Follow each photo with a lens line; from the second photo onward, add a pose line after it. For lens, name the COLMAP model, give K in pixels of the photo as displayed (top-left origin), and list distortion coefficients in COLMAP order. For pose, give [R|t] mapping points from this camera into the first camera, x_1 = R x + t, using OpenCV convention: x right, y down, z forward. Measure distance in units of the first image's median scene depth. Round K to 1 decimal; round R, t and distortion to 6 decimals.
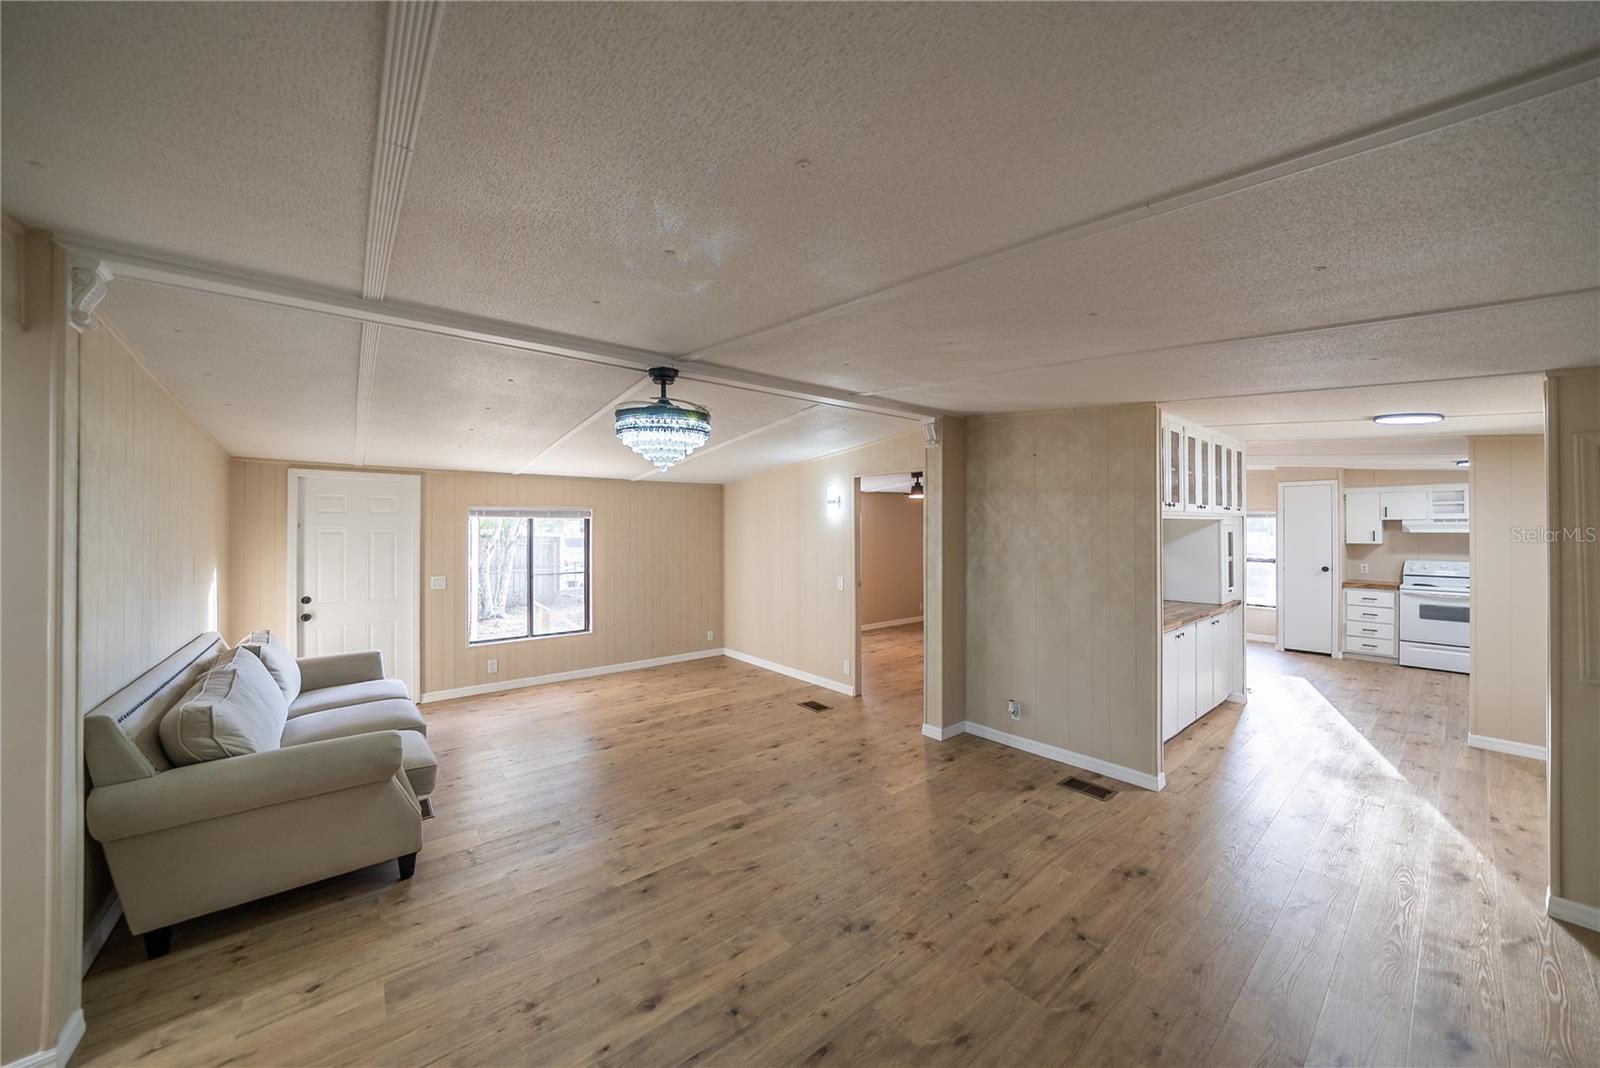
lens RADIAL K [[561.6, 0, 806.1], [0, 561.6, 525.2], [0, 0, 1]] dist [-0.029971, 0.005470]
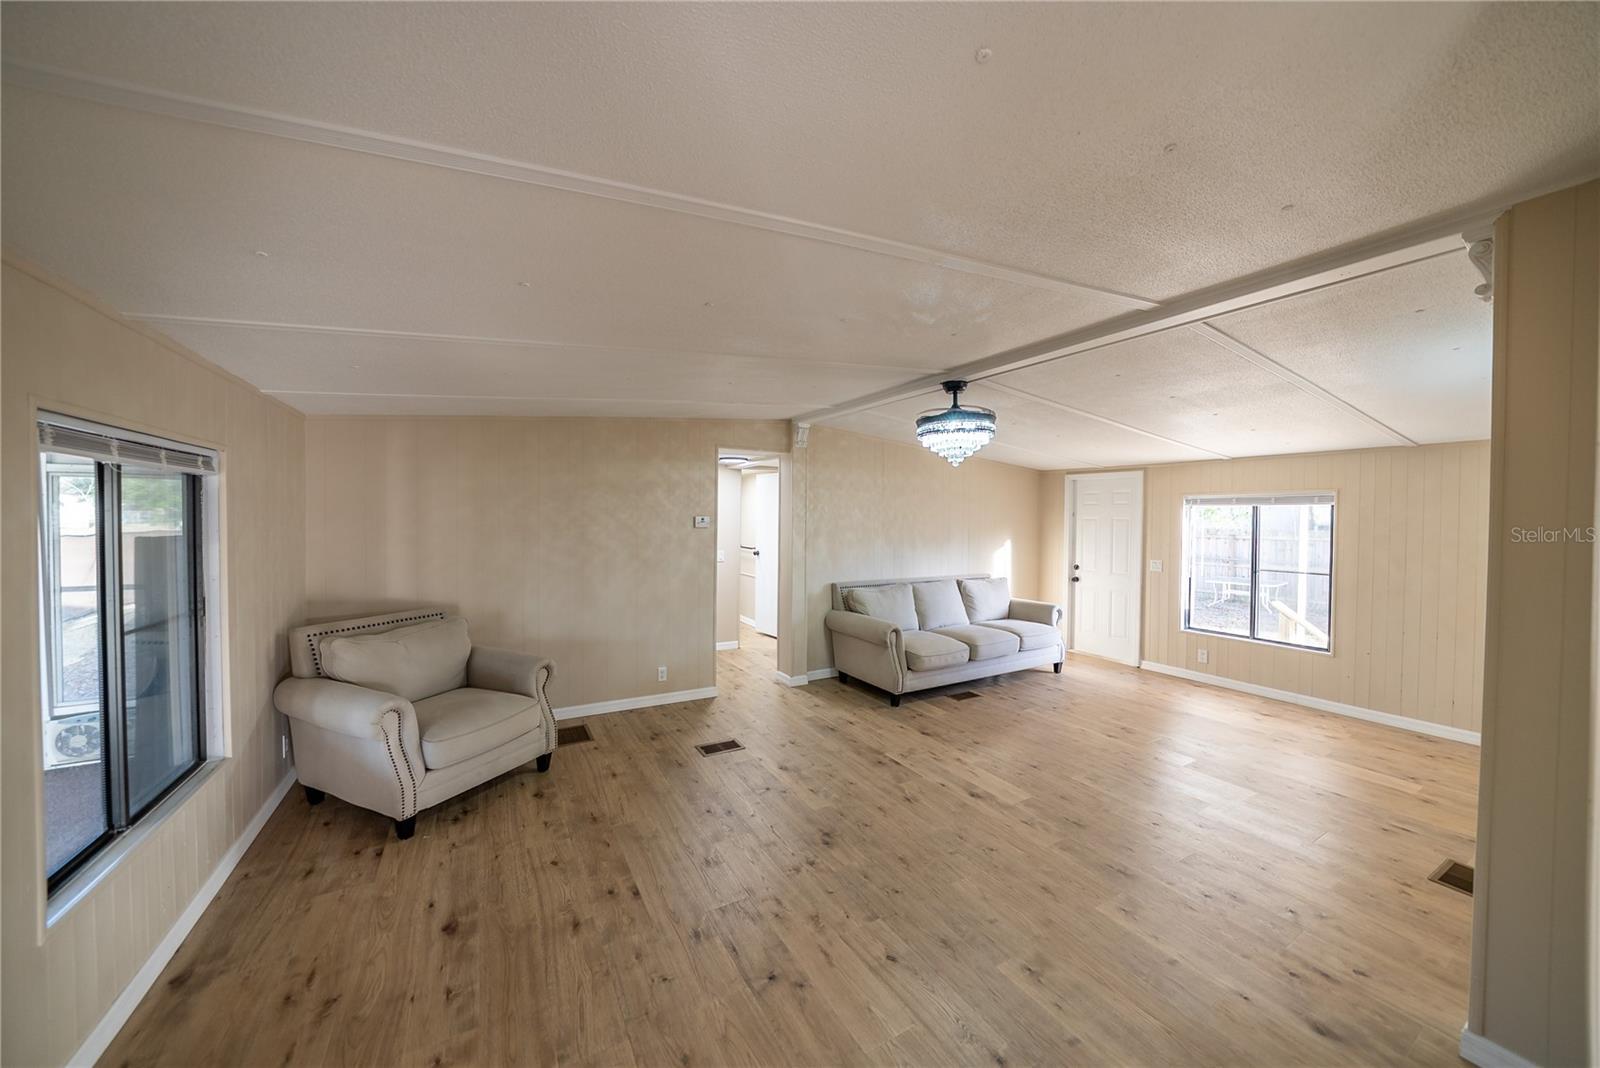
lens RADIAL K [[563.5, 0, 806.1], [0, 563.5, 524.5], [0, 0, 1]] dist [-0.029685, 0.005128]
pose [[-0.160877, 0.013287, -0.986885, 0.580984], [-0.002677, 0.999900, 0.013898, 0.008195], [0.986971, 0.004878, -0.160826, 0.512716]]
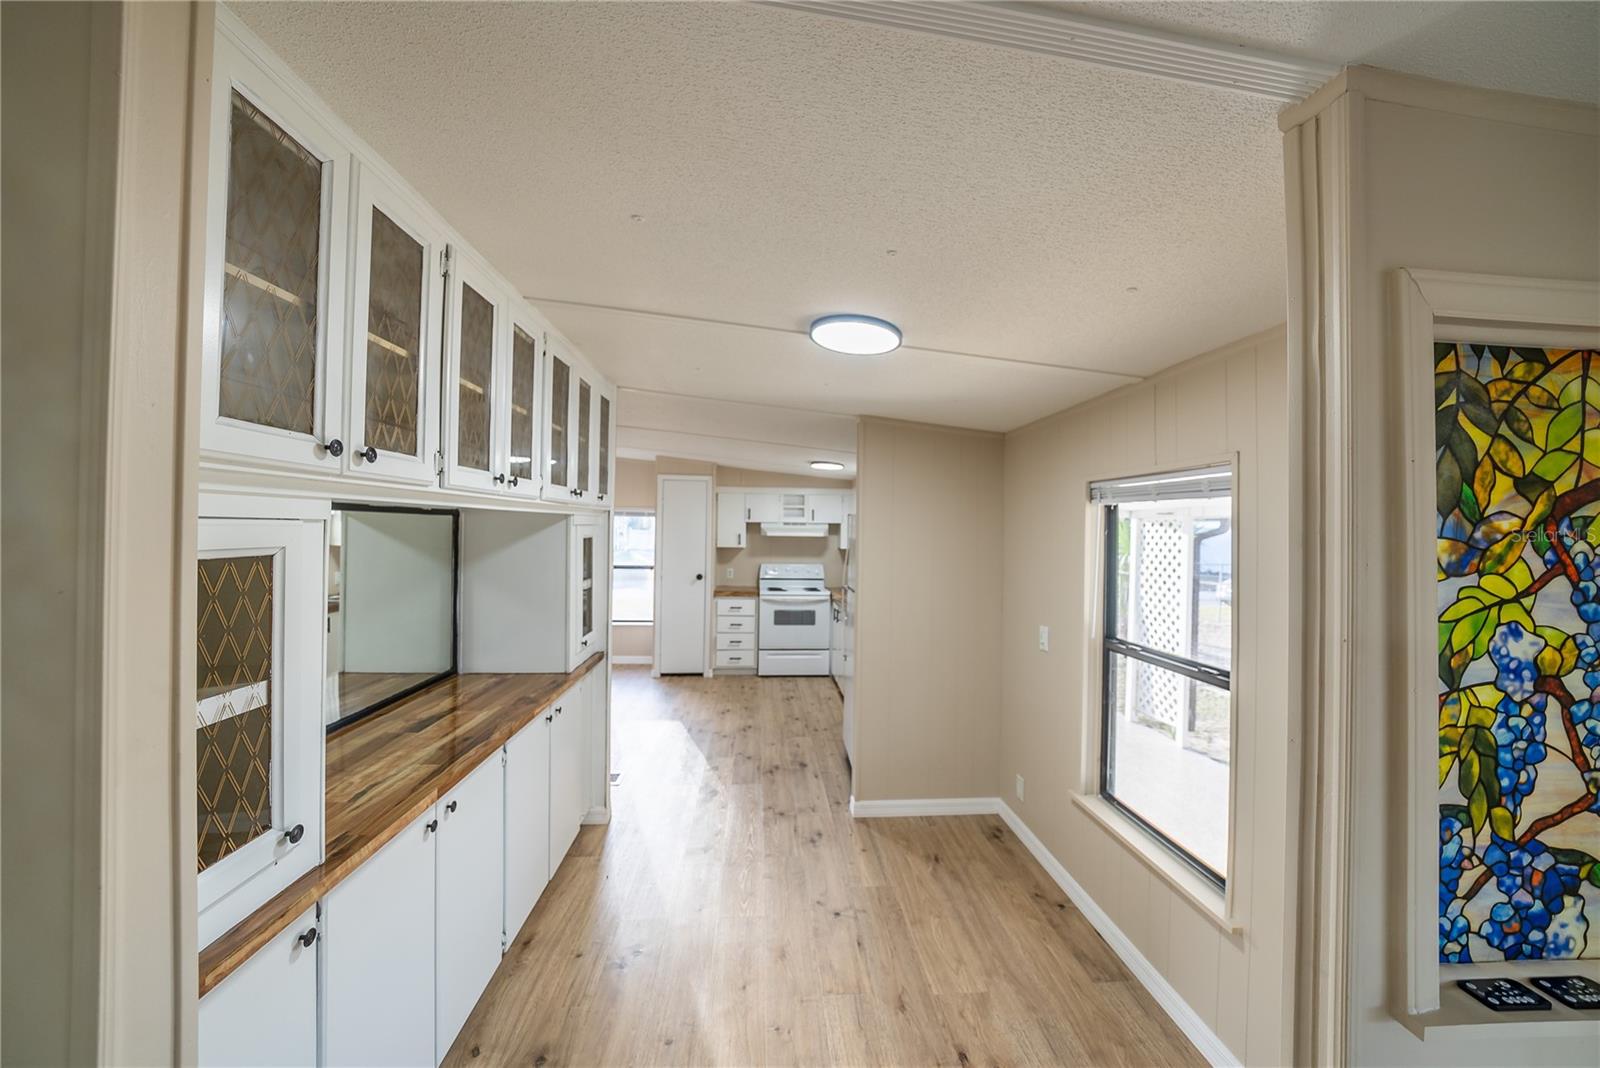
lens RADIAL K [[563.5, 0, 806.1], [0, 563.5, 524.5], [0, 0, 1]] dist [-0.029685, 0.005128]
pose [[0.567509, 0.016792, 0.823196, 0.415971], [-0.020178, 0.999775, -0.006484, -0.001681], [-0.823120, -0.012931, 0.567720, 0.484044]]
